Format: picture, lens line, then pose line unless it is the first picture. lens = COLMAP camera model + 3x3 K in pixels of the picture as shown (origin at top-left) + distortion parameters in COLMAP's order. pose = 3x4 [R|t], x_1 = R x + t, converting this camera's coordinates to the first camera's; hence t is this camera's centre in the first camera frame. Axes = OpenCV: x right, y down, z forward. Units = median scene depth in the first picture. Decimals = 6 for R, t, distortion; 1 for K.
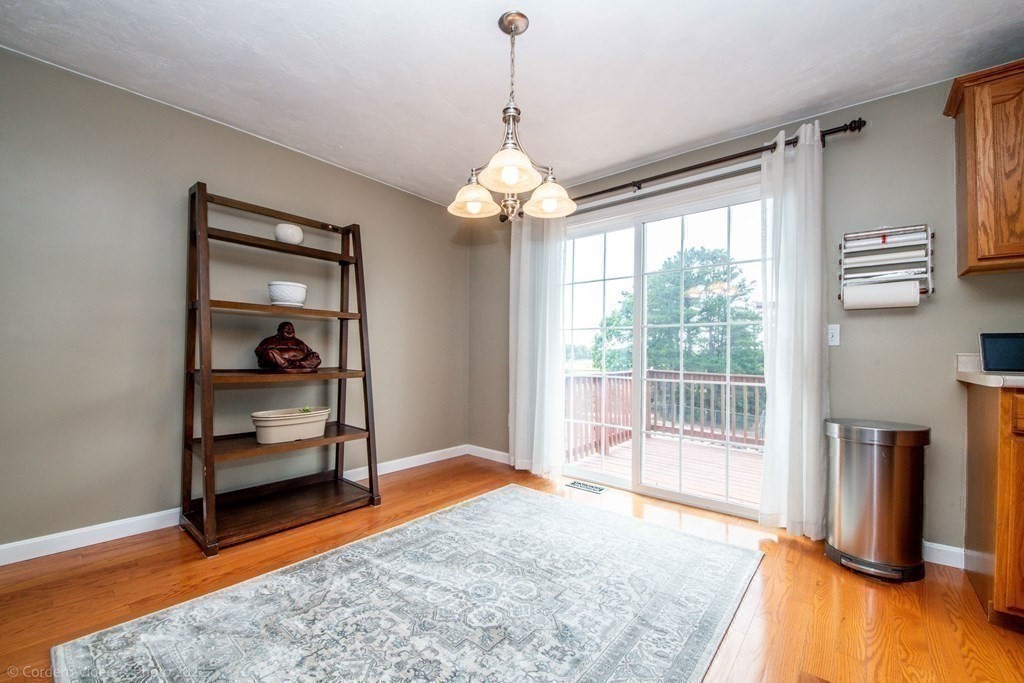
lens RADIAL K [[404.7, 0, 505.3], [0, 404.7, 351.8], [0, 0, 1]] dist [-0.014958, -0.000779]
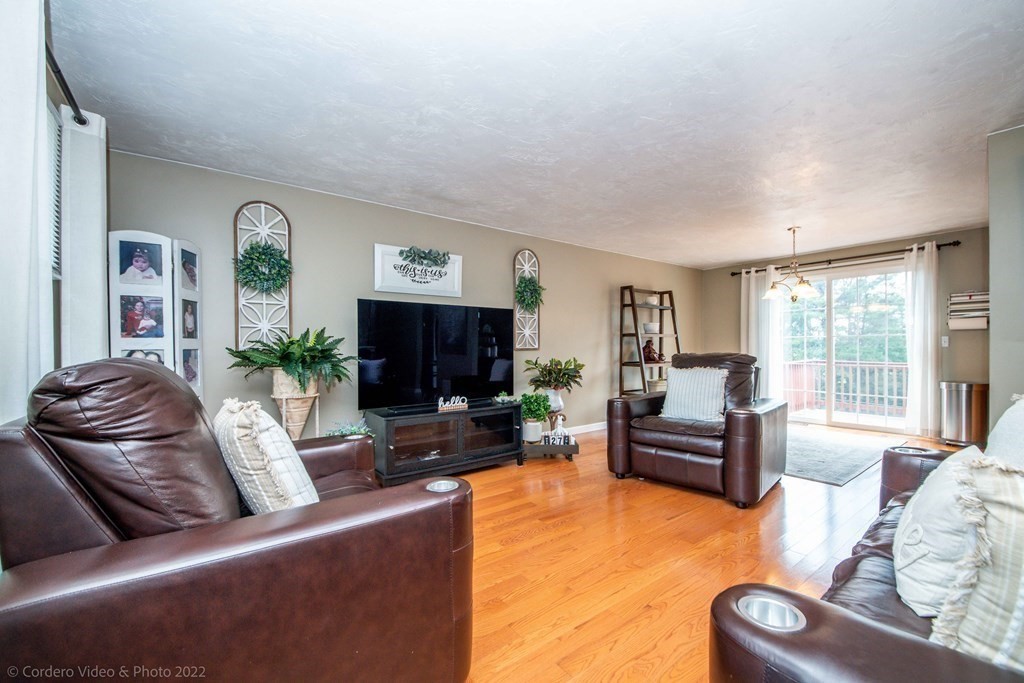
lens RADIAL K [[404.7, 0, 515.2], [0, 404.7, 351.2], [0, 0, 1]] dist [-0.014958, -0.000779]
pose [[0.976109, -0.020858, -0.216278, -0.894543], [0.024055, 0.999637, 0.012161, -0.068334], [0.215946, -0.017074, 0.976256, -1.463208]]
